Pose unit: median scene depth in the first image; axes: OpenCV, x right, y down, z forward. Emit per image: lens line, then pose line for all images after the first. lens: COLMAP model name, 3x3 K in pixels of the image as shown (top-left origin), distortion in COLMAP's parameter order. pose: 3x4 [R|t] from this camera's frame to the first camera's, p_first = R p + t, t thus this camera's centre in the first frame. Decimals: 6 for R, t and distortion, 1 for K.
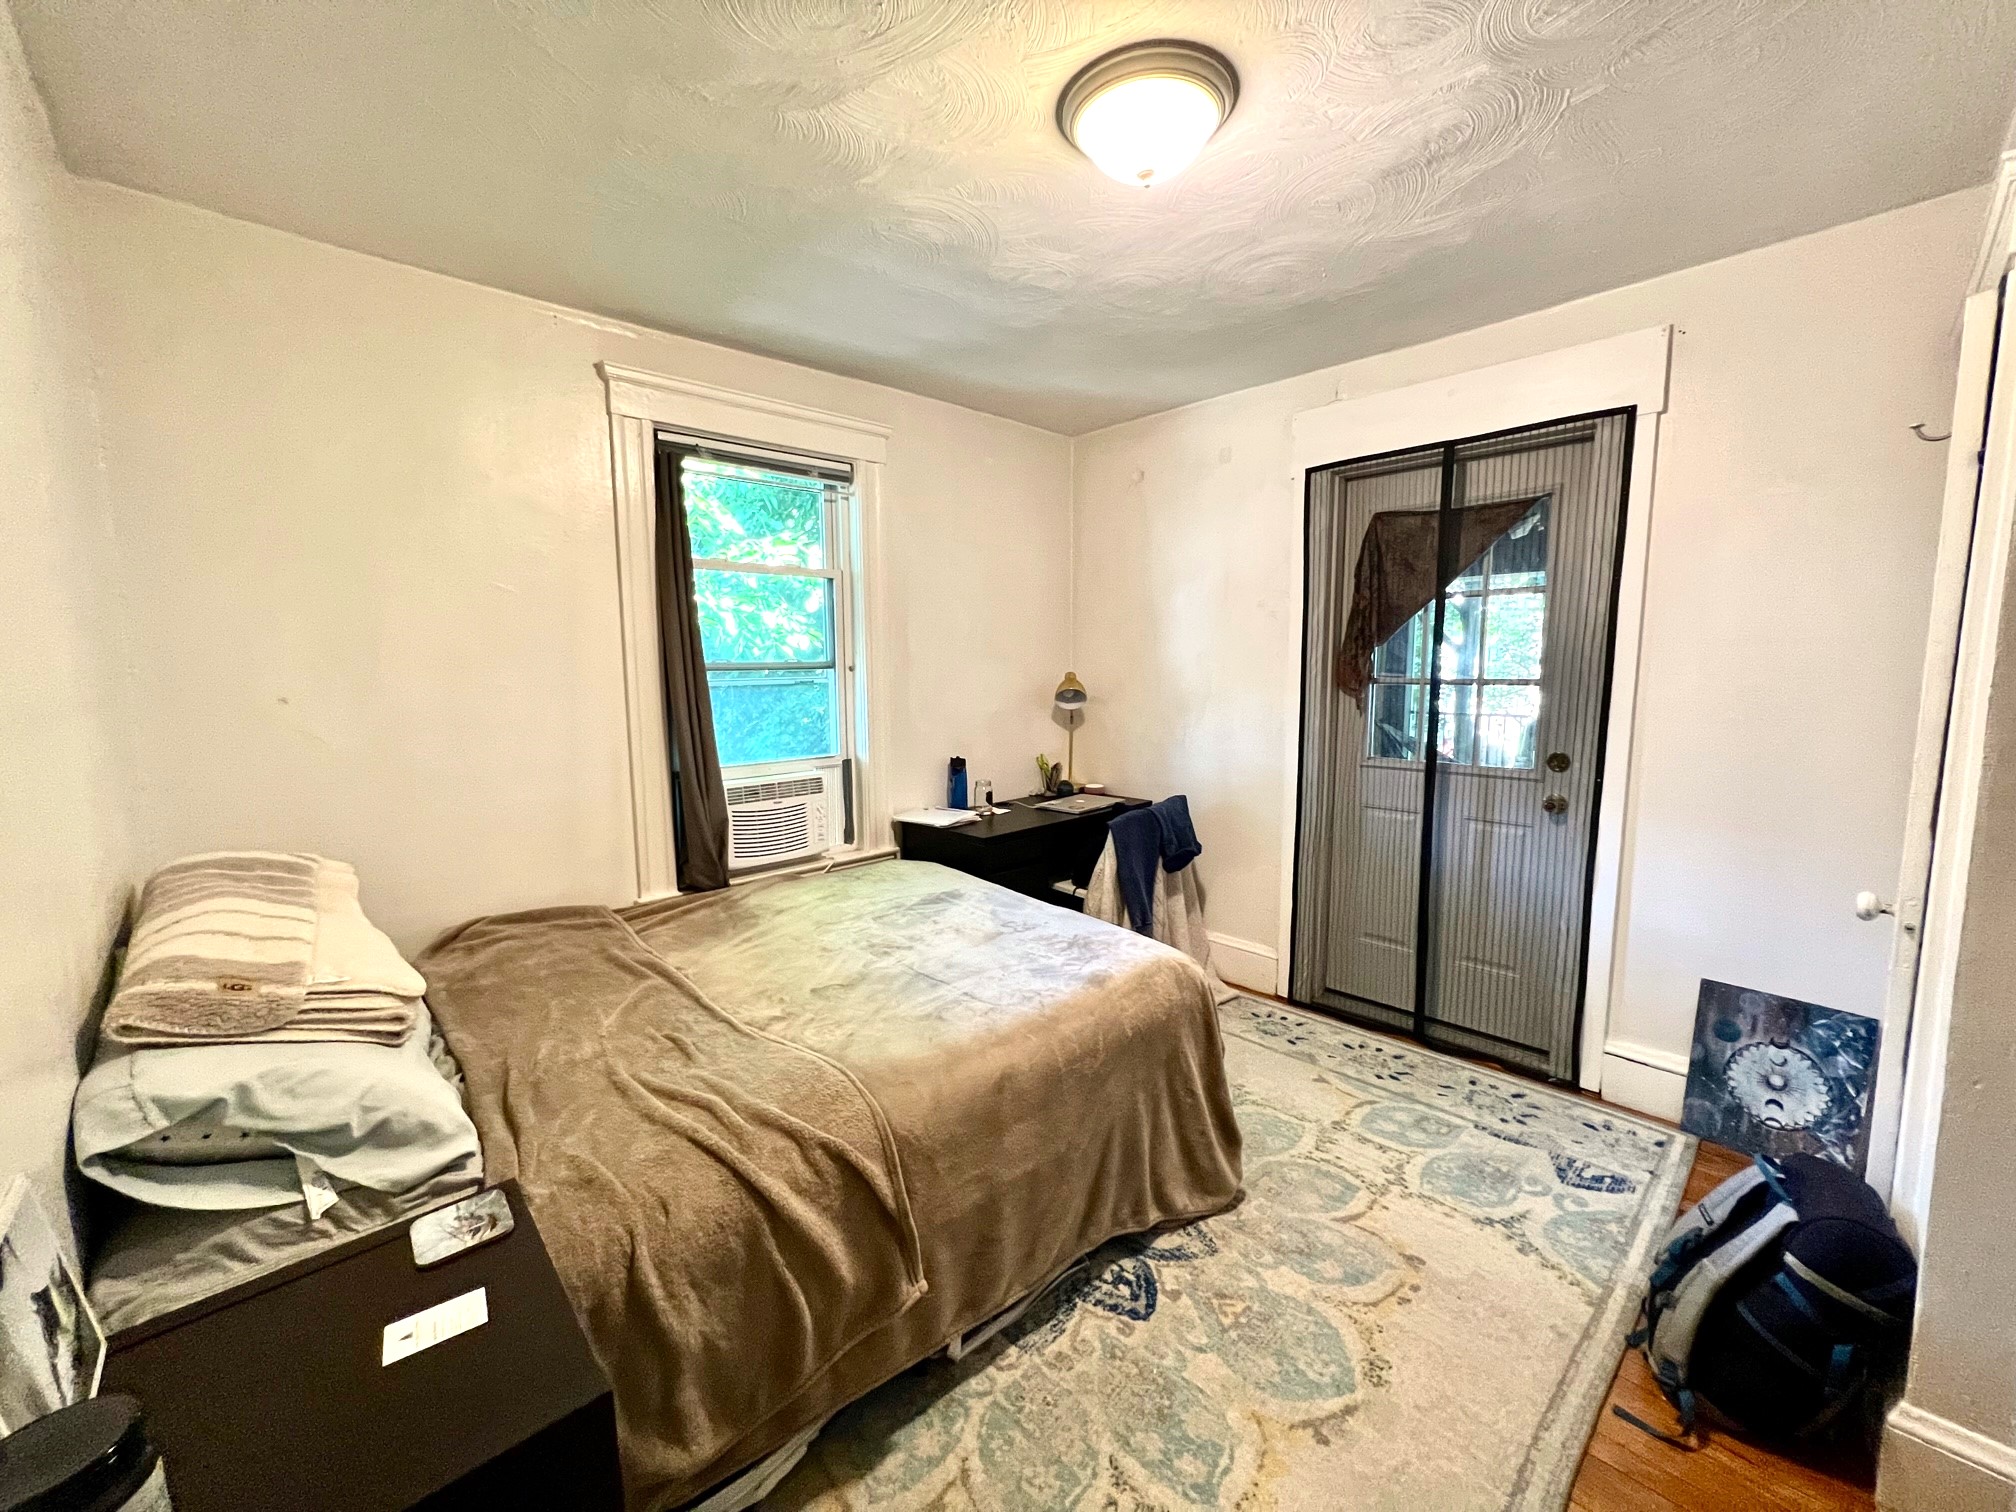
lens RADIAL K [[813.1, 0, 1006.8], [0, 813.1, 760.8], [0, 0, 1]] dist [0.009032, -0.000584]
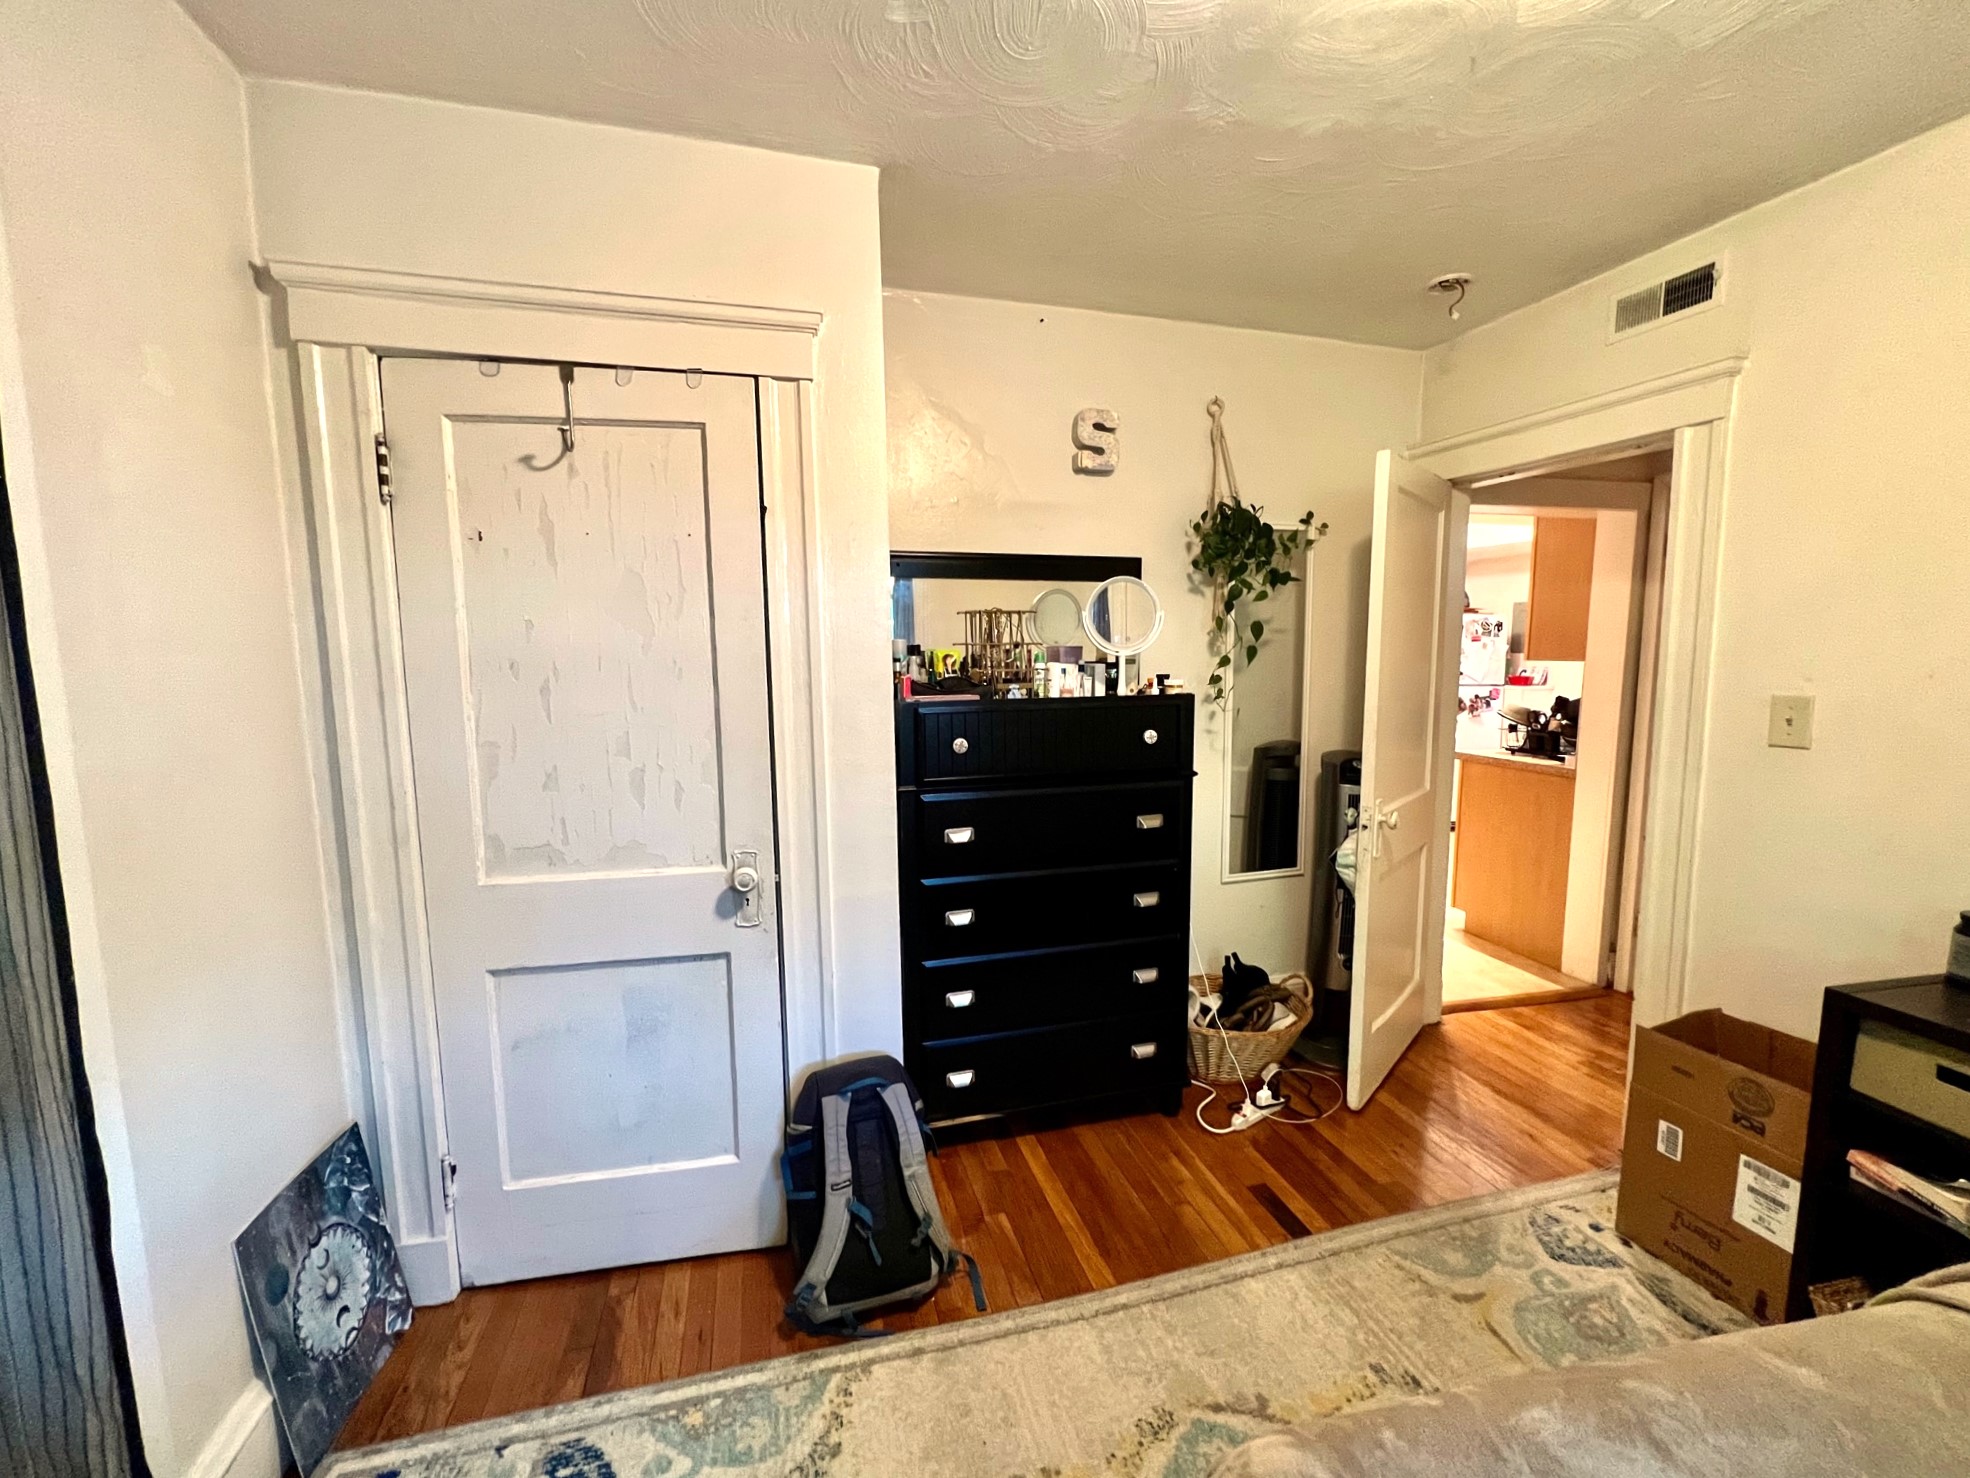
lens RADIAL K [[794.6, 0, 983.9], [0, 794.6, 742.0], [0, 0, 1]] dist [0.009032, -0.000584]
pose [[-0.879180, -0.038343, 0.474945, 0.165900], [0.069105, 0.975958, 0.206712, -0.160314], [-0.471452, 0.214559, -0.855393, 1.272804]]
